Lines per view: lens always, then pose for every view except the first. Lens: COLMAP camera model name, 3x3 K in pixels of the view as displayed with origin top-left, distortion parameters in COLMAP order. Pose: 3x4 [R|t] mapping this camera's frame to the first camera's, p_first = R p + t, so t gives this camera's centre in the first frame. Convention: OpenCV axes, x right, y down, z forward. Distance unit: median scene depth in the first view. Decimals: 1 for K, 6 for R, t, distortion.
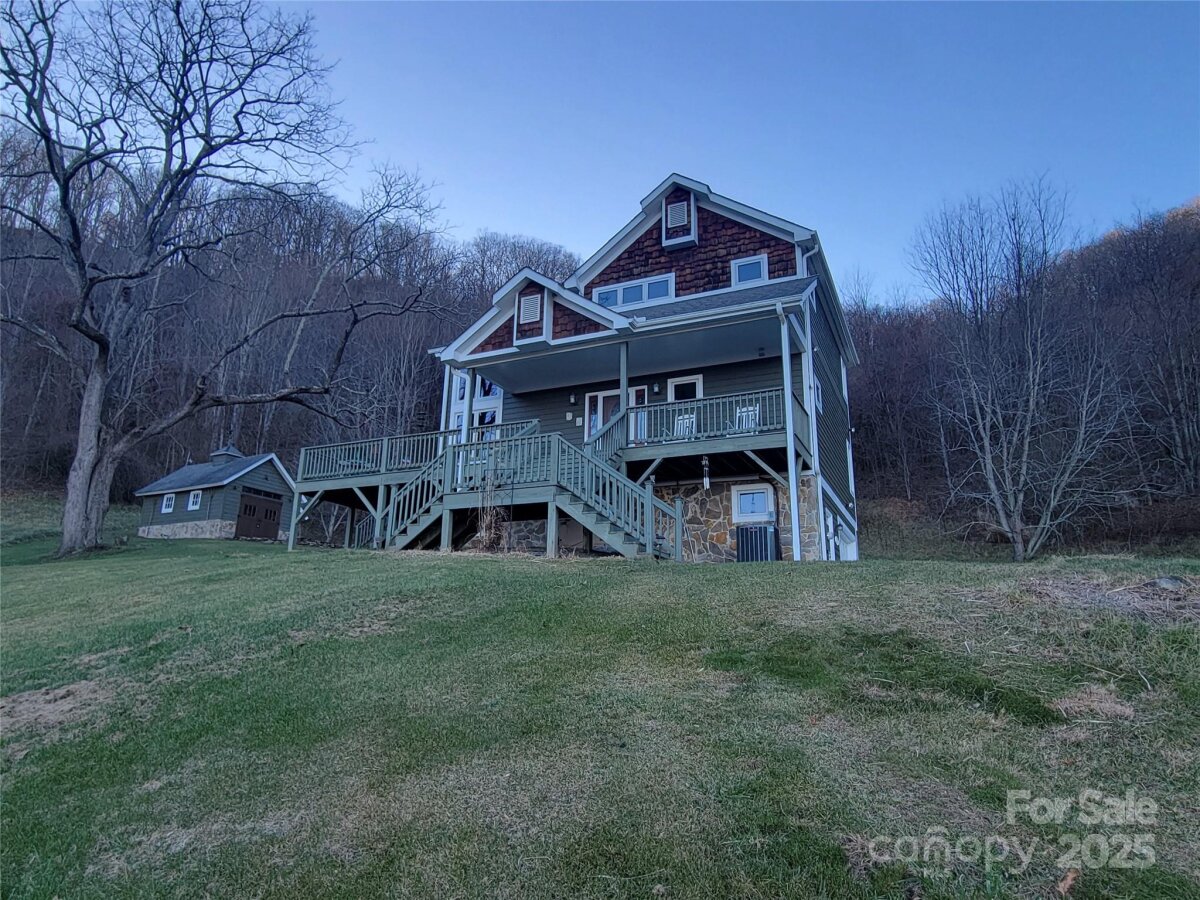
lens RADIAL K [[664.7, 0, 601.0], [0, 664.7, 450.9], [0, 0, 1]] dist [-0.000514, 0.000139]
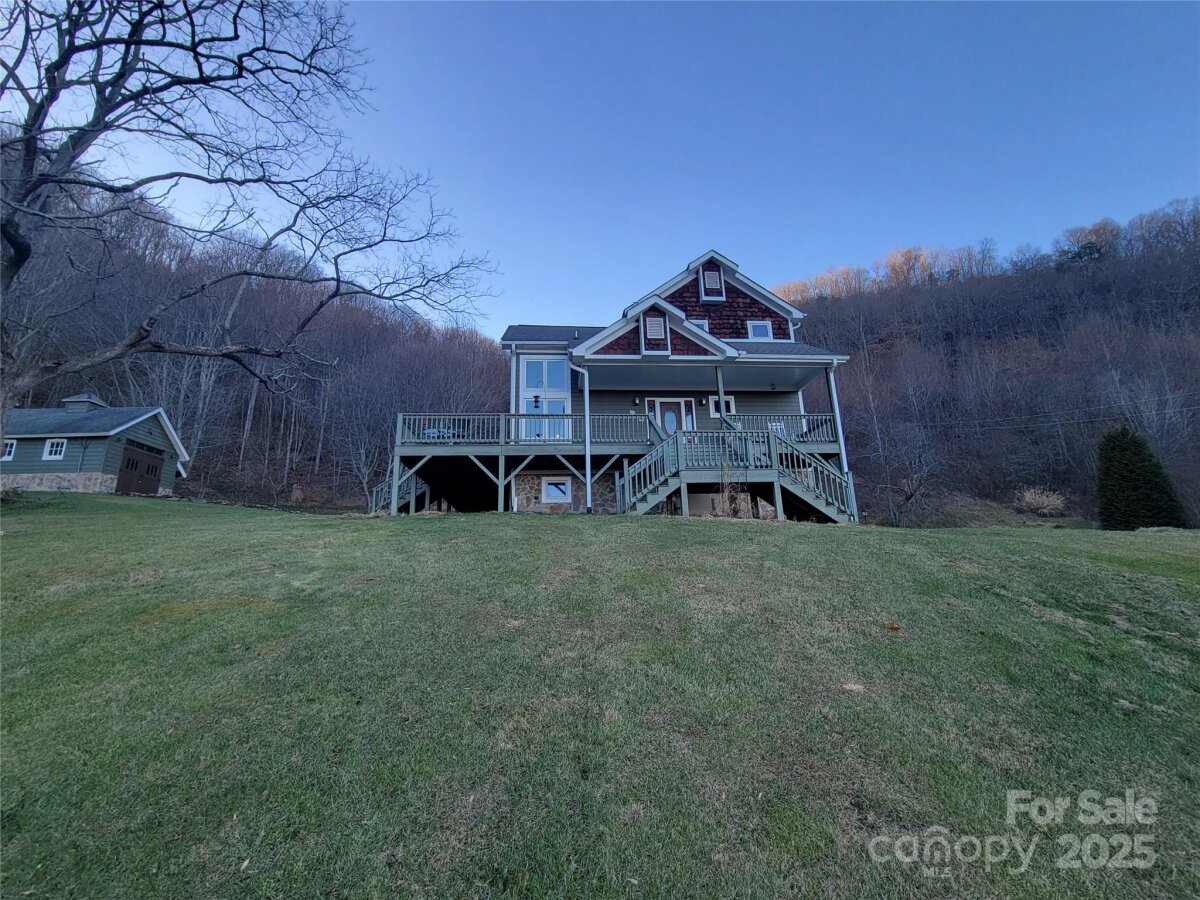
lens RADIAL K [[481.0, 0, 599.2], [0, 481.0, 449.8], [0, 0, 1]] dist [-0.000179, 0.000028]
pose [[0.886686, 0.082482, 0.454955, -0.535037], [-0.088194, 0.996065, -0.008698, 0.033319], [-0.453882, -0.032412, 0.890472, 0.191697]]
